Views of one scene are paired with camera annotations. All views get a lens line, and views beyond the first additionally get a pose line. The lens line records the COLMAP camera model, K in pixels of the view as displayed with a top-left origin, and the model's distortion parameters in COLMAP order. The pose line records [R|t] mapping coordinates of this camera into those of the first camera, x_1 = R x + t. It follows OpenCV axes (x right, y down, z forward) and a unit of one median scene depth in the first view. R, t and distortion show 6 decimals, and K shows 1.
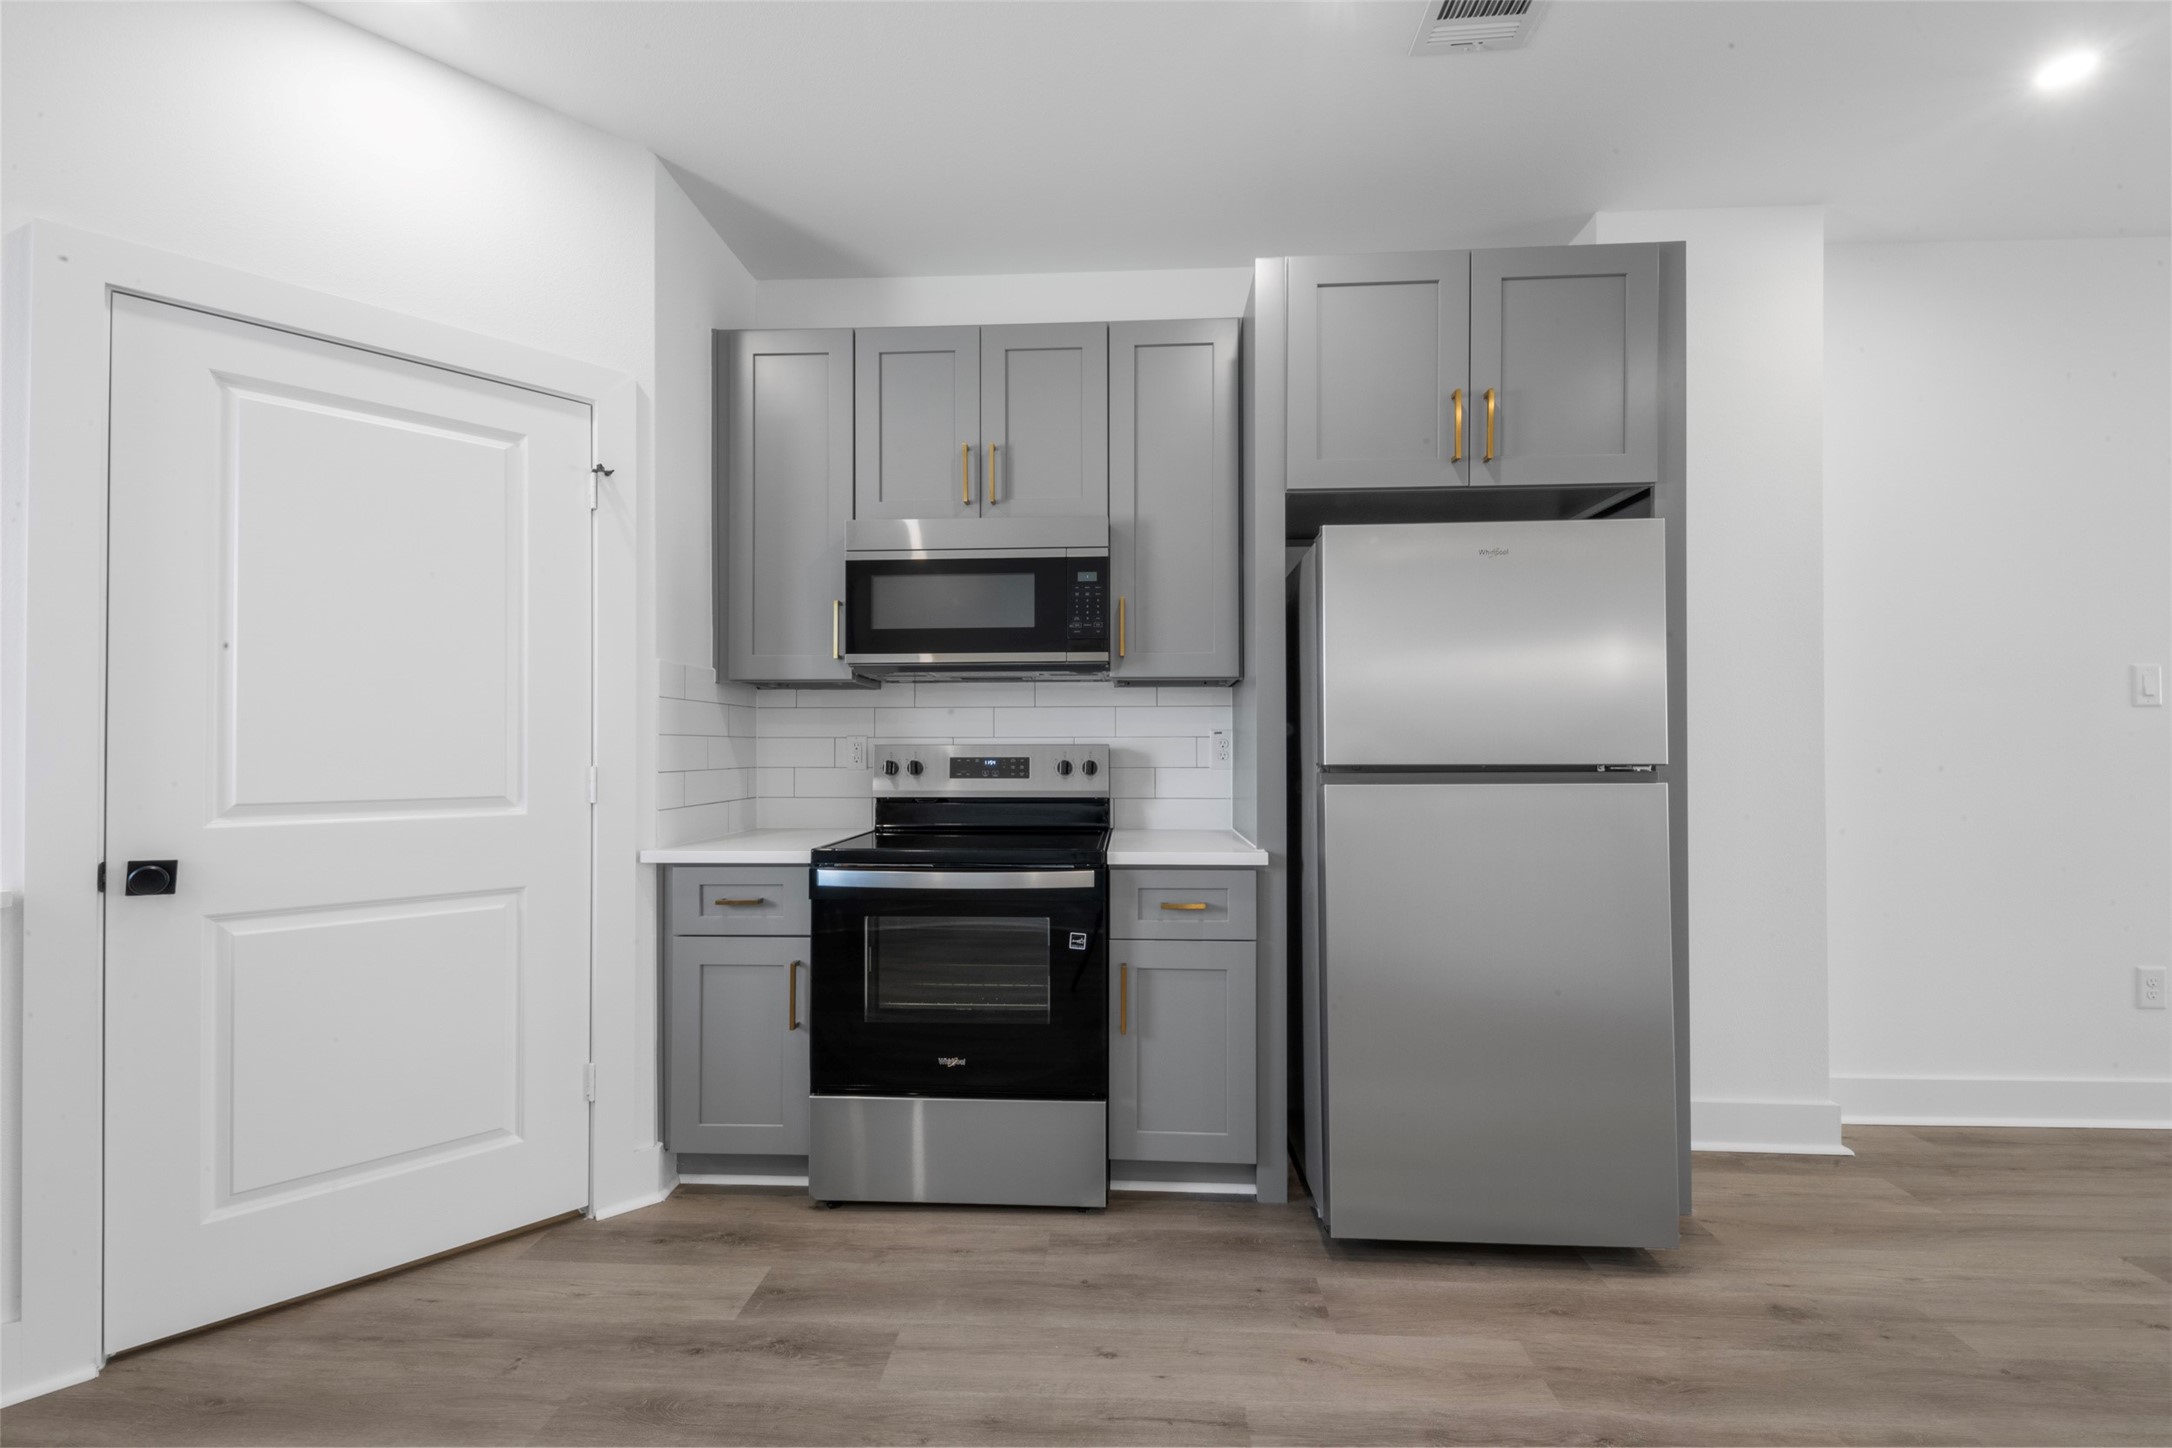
lens RADIAL K [[861.9, 0, 1085.3], [0, 861.9, 738.3], [0, 0, 1]] dist [0.024749, -0.010553]
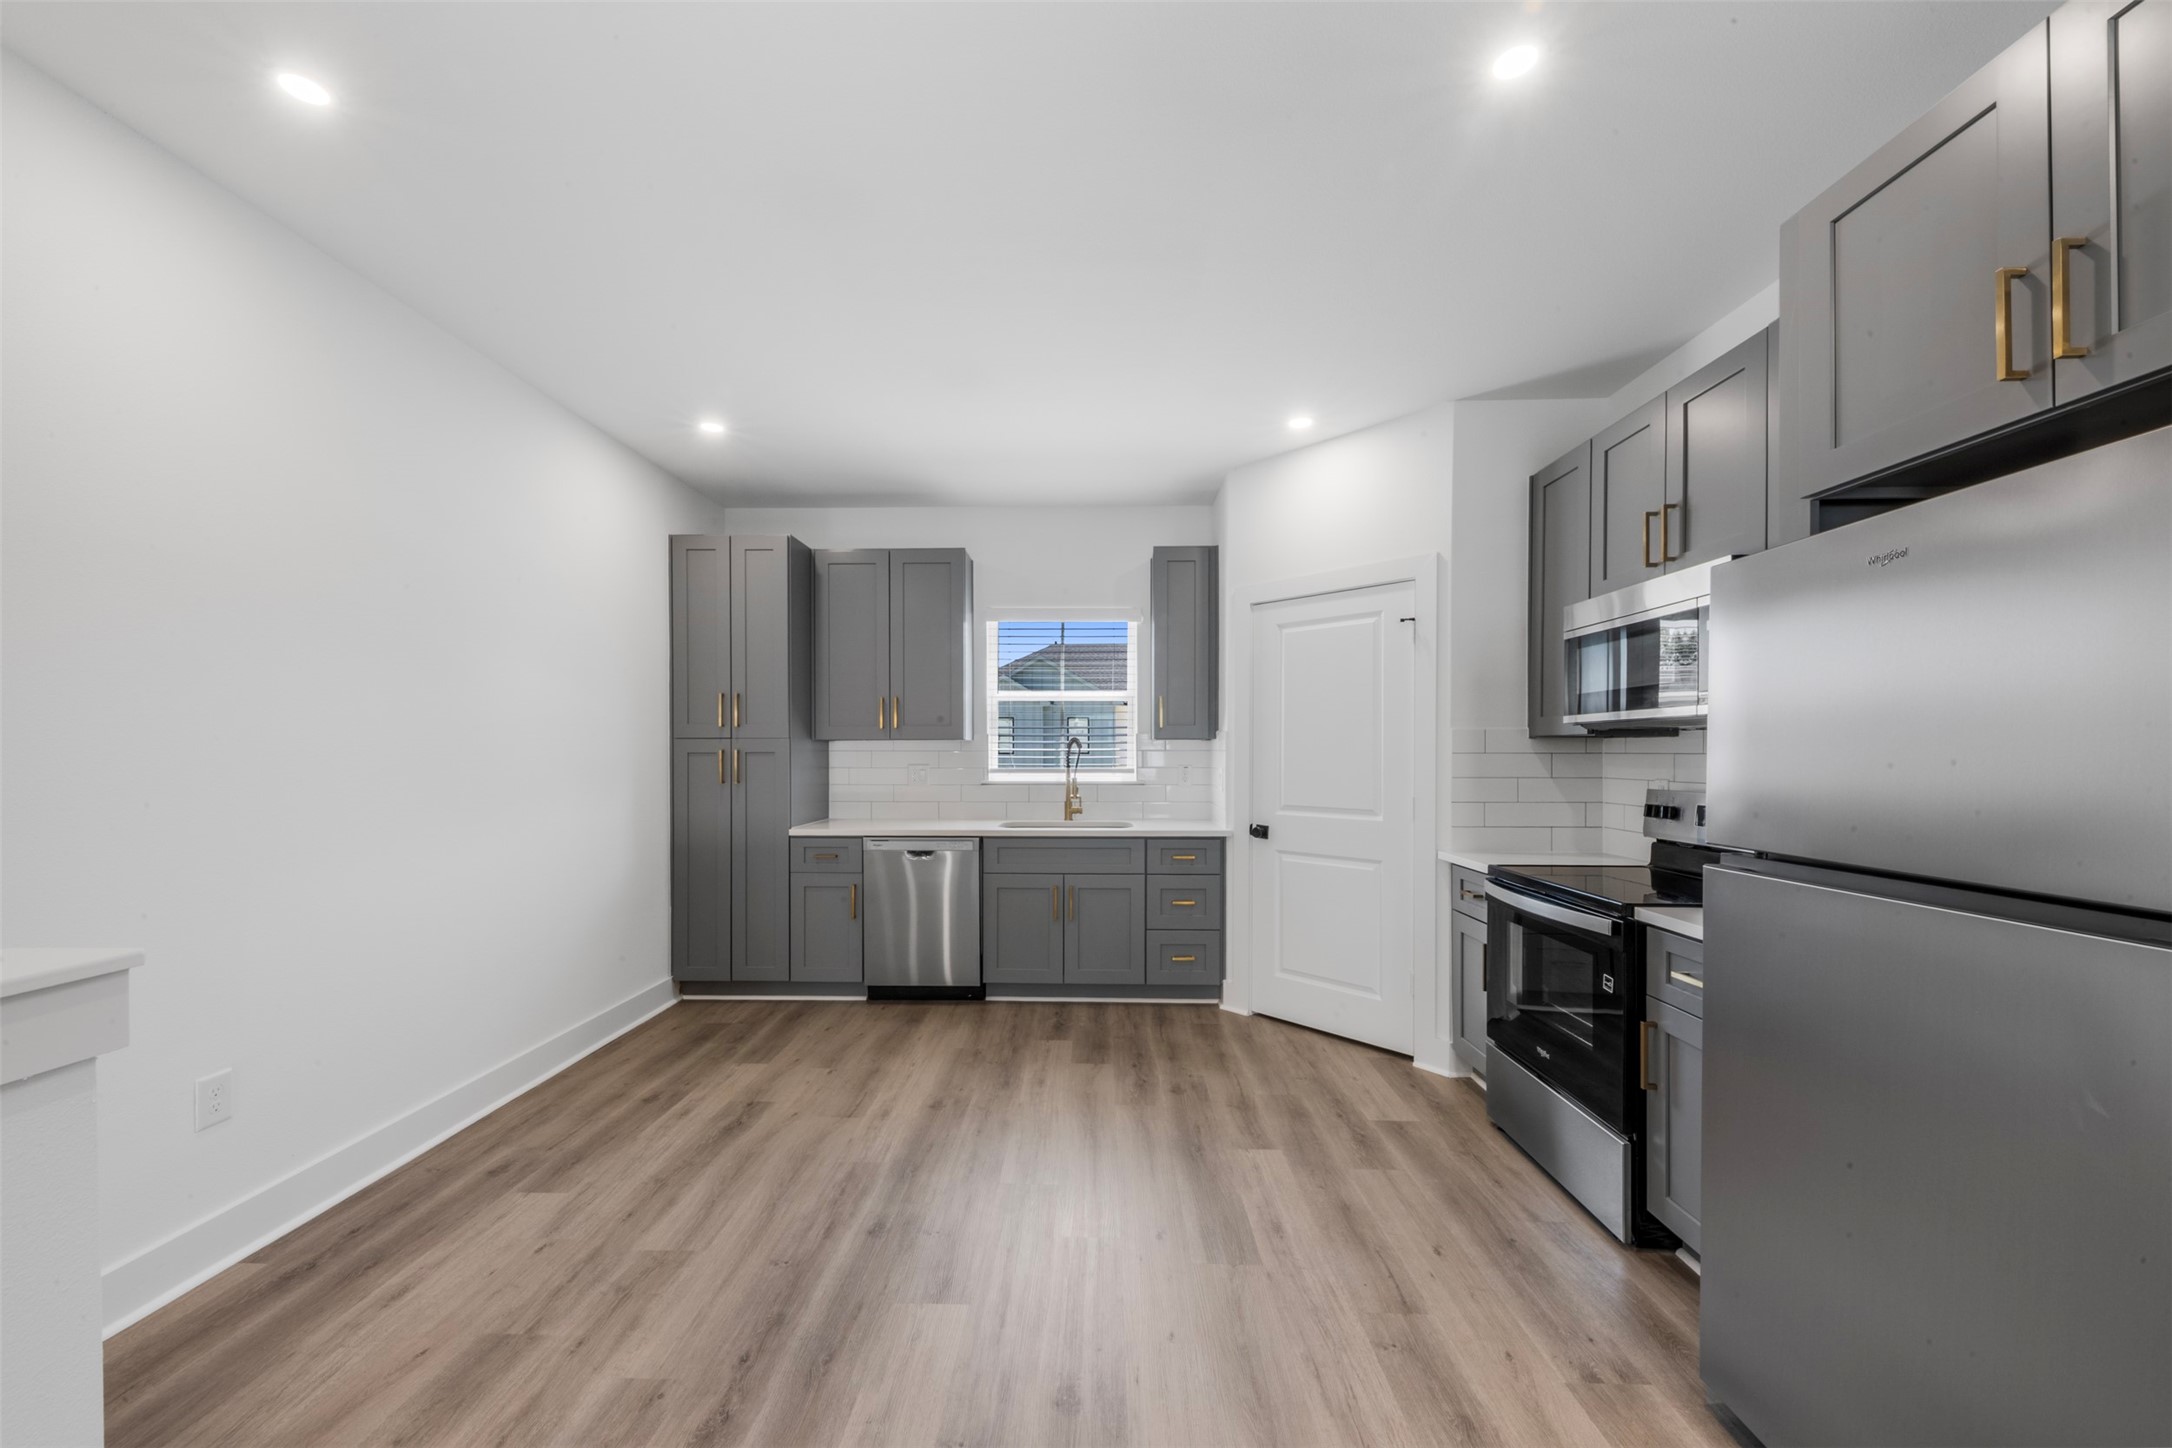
lens RADIAL K [[811.8, 0, 1081.7], [0, 811.8, 750.5], [0, 0, 1]] dist [-0.000222, -0.000121]
pose [[0.025570, 0.000285, -0.999673, 1.120288], [0.012455, 0.999922, 0.000603, -0.074323], [0.999595, -0.012466, 0.025564, 0.365797]]
